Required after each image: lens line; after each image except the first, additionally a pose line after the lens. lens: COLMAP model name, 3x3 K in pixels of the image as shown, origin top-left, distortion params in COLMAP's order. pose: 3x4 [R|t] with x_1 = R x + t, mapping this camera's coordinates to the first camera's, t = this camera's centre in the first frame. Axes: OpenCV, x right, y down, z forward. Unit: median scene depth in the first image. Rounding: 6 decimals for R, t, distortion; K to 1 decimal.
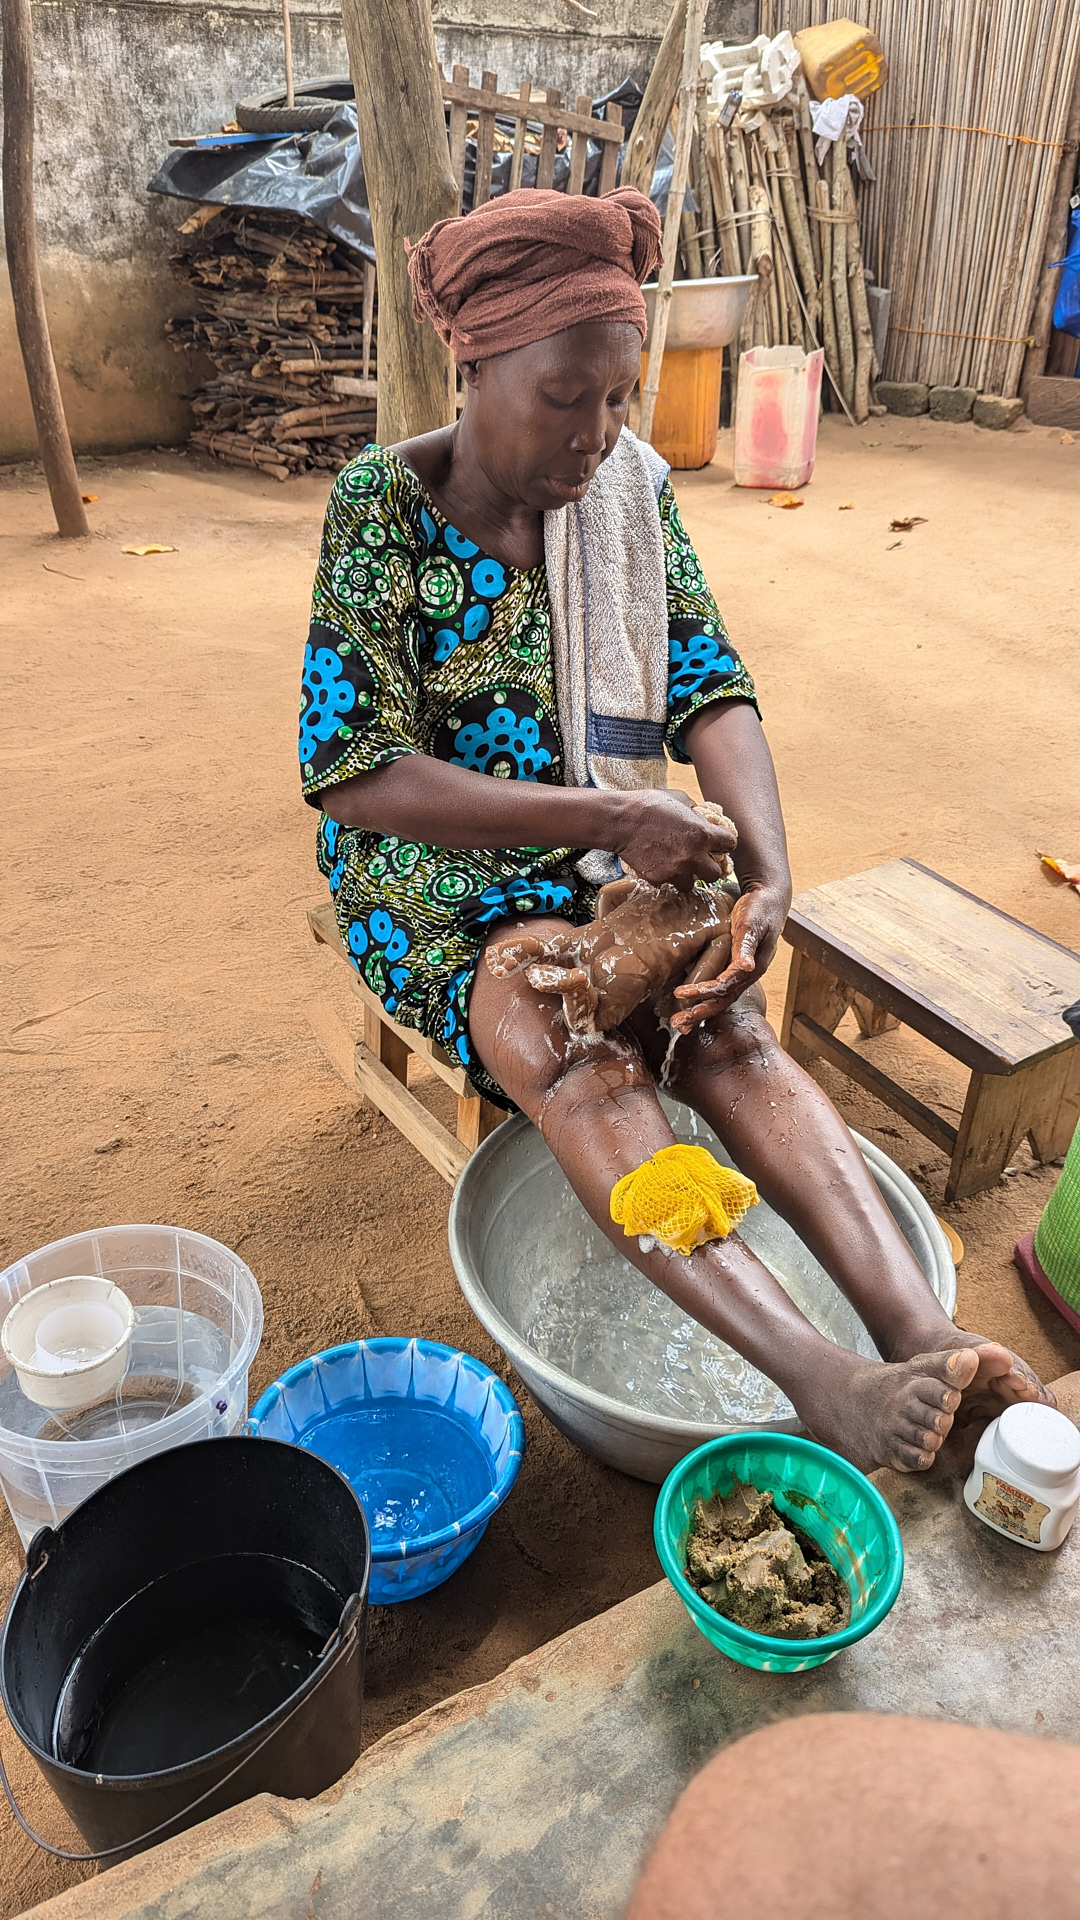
lens RADIAL K [[1590.2, 0, 532.5], [0, 1590.2, 957.2], [0, 0, 1]] dist [0.038028, -0.021688]
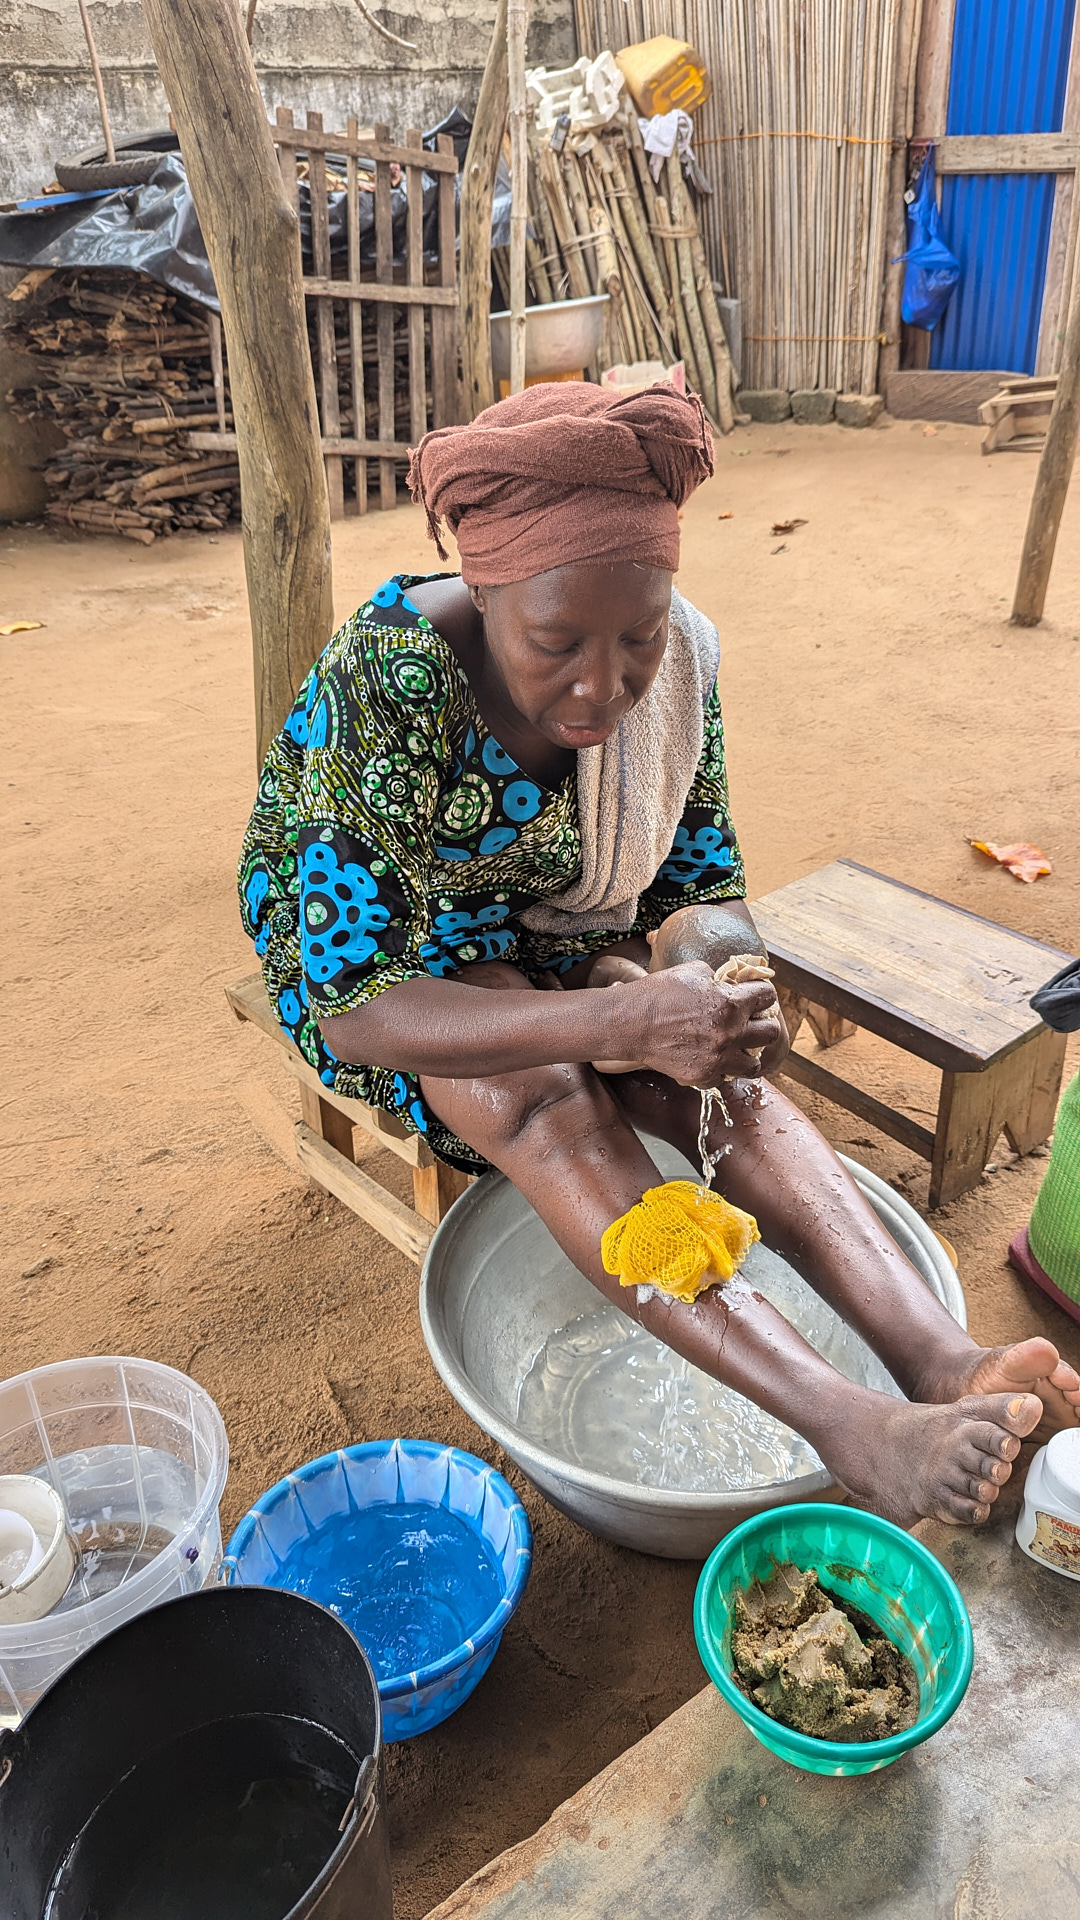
lens RADIAL K [[1437.8, 0, 550.6], [0, 1437.8, 965.4], [0, 0, 1]] dist [0.028432, -0.018385]
pose [[0.990057, -0.118693, 0.075487, -0.015169], [0.119627, 0.992787, -0.007951, -0.012329], [-0.073998, 0.016903, 0.997115, 0.144405]]
